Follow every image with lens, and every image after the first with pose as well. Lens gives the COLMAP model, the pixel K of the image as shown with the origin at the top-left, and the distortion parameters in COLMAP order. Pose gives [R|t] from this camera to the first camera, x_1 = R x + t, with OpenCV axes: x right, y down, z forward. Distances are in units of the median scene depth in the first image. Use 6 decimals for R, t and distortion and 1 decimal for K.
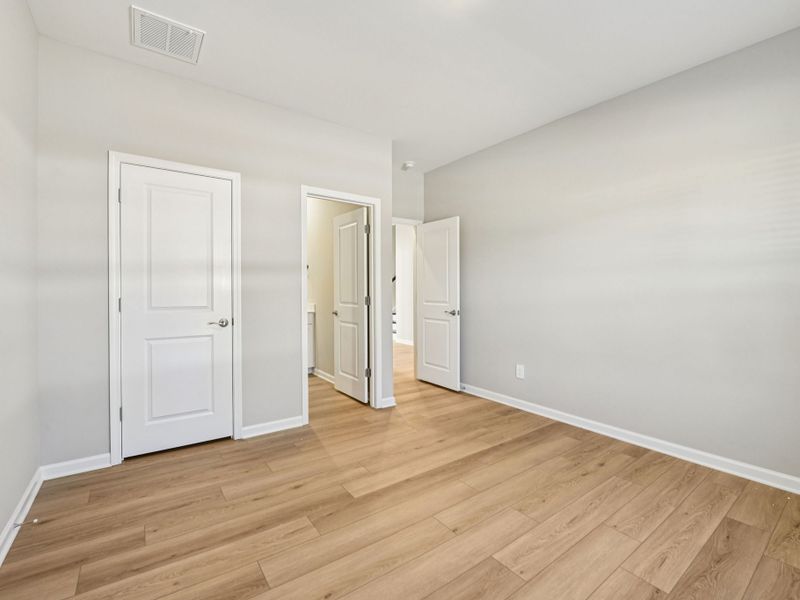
lens RADIAL K [[357.7, 0, 402.2], [0, 357.7, 294.2], [0, 0, 1]] dist [-0.020368, -0.001585]
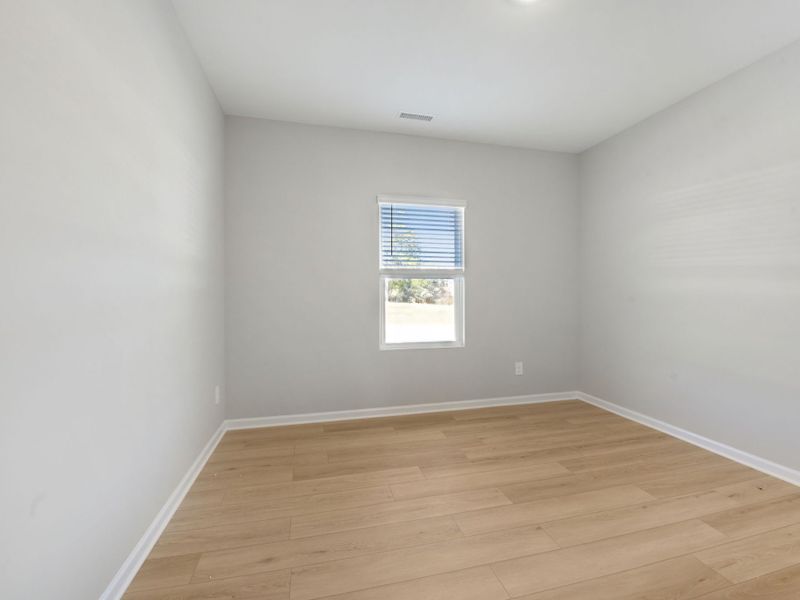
lens RADIAL K [[357.7, 0, 402.2], [0, 357.7, 294.2], [0, 0, 1]] dist [-0.020368, -0.001585]
pose [[-0.925676, -0.006432, 0.378262, 0.128948], [-0.002303, 0.999933, 0.011367, -0.019659], [-0.378310, 0.009651, -0.925629, 2.054367]]
